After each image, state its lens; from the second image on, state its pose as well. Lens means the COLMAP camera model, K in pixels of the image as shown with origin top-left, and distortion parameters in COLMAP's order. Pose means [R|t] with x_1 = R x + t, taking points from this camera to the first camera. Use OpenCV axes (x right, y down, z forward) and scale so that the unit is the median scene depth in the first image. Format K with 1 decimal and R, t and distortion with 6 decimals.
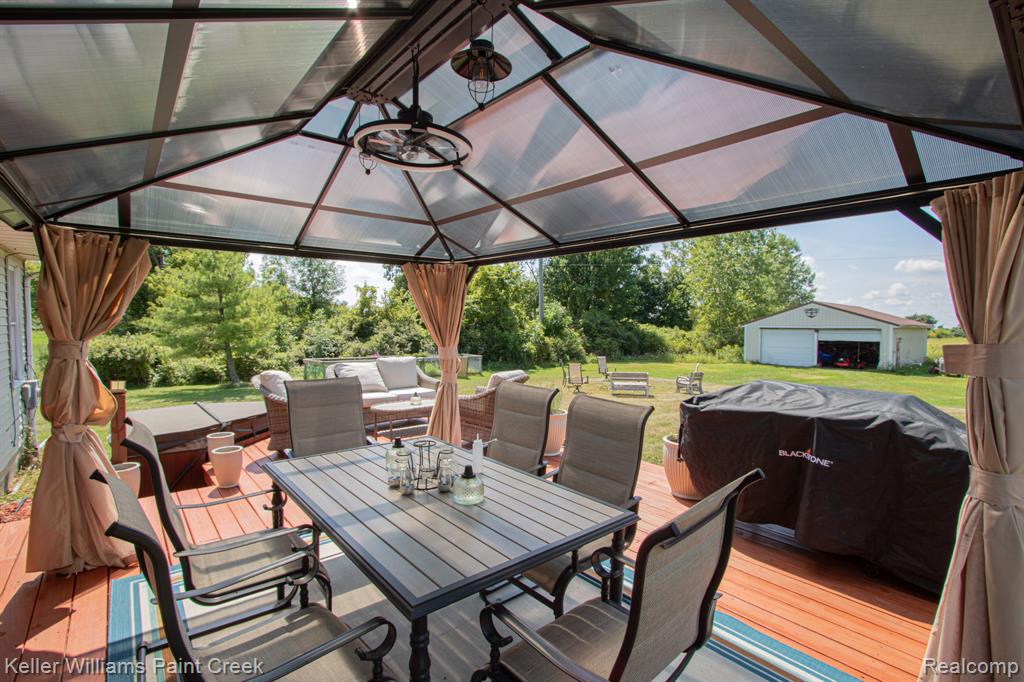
lens RADIAL K [[475.8, 0, 495.4], [0, 475.8, 345.2], [0, 0, 1]] dist [-0.019906, 0.000517]
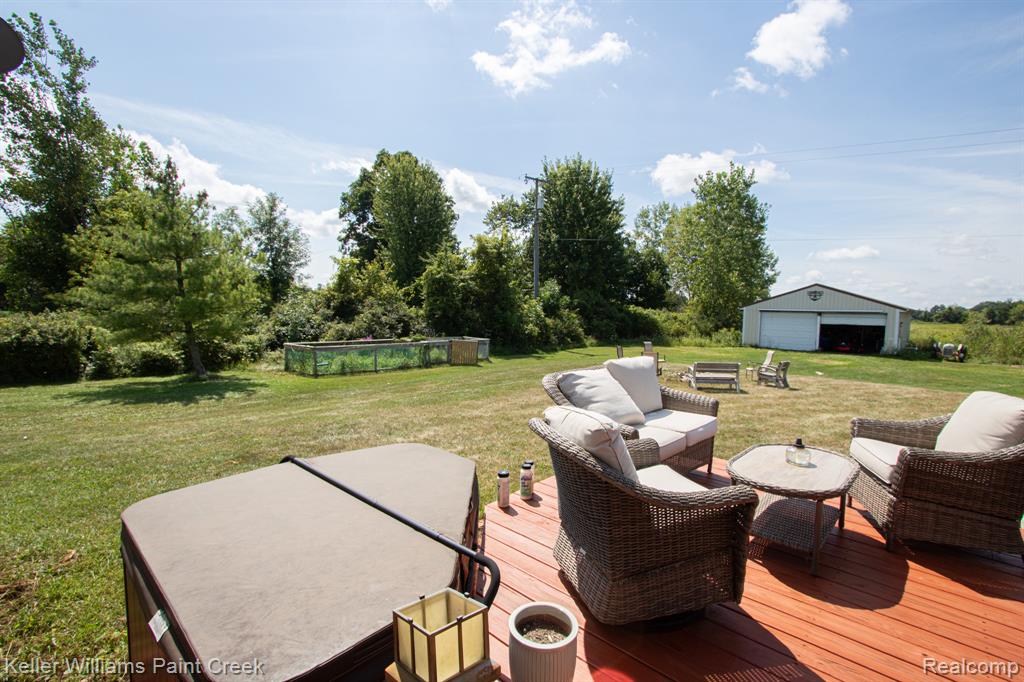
lens RADIAL K [[475.8, 0, 495.4], [0, 475.8, 345.2], [0, 0, 1]] dist [-0.019906, 0.000517]
pose [[0.992851, 0.001362, 0.119353, -0.110311], [-0.006357, 0.999119, 0.041481, -0.002837], [-0.119191, -0.041943, 0.991985, 0.115578]]
